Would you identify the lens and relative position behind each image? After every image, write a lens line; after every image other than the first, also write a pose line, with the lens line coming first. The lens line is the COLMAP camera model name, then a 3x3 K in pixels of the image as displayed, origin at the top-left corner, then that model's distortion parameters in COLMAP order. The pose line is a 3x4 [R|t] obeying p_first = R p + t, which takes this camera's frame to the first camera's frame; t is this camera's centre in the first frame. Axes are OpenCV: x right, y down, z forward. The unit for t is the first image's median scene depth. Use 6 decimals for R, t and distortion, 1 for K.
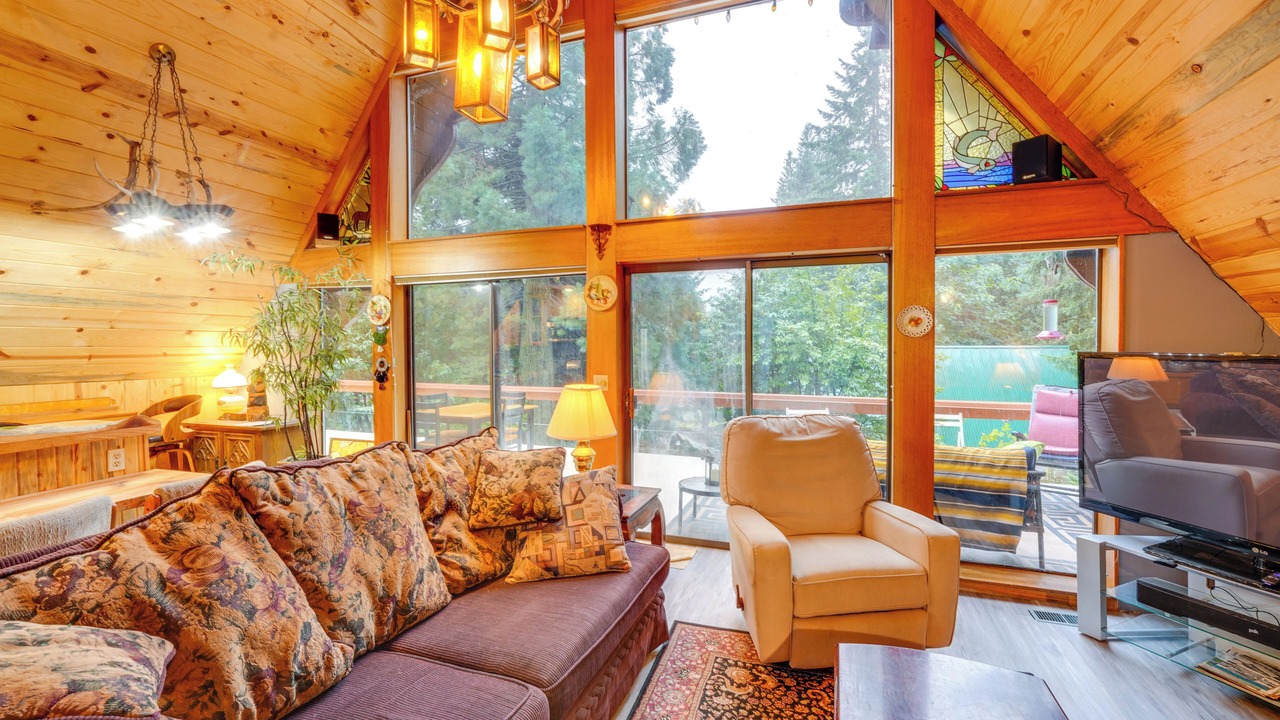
lens RADIAL K [[518.3, 0, 660.3], [0, 518.3, 353.1], [0, 0, 1]] dist [-0.009620, 0.000061]
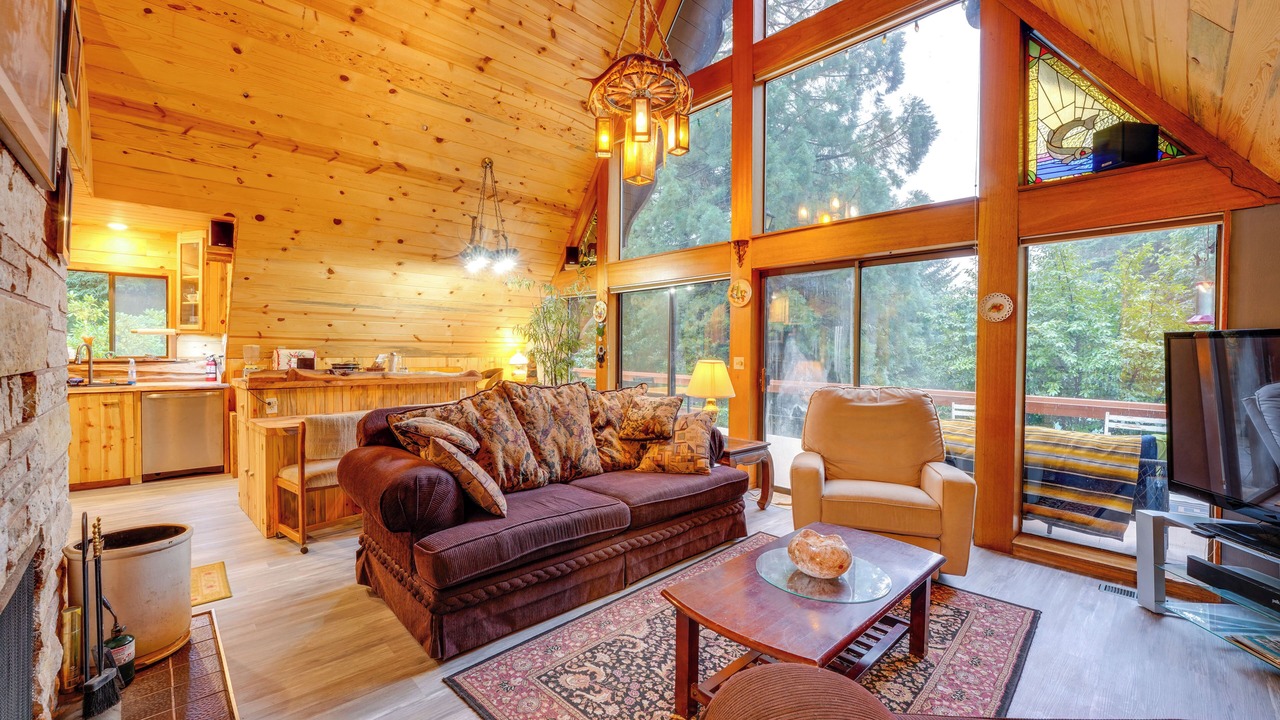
lens RADIAL K [[537.1, 0, 640.0], [0, 537.1, 360.0], [0, 0, 1]] dist [-0.001331, -0.000228]
pose [[0.878804, 0.020964, -0.476722, 0.359389], [-0.022721, 0.999740, 0.002080, 0.061903], [0.476642, 0.009004, 0.879052, -0.341436]]
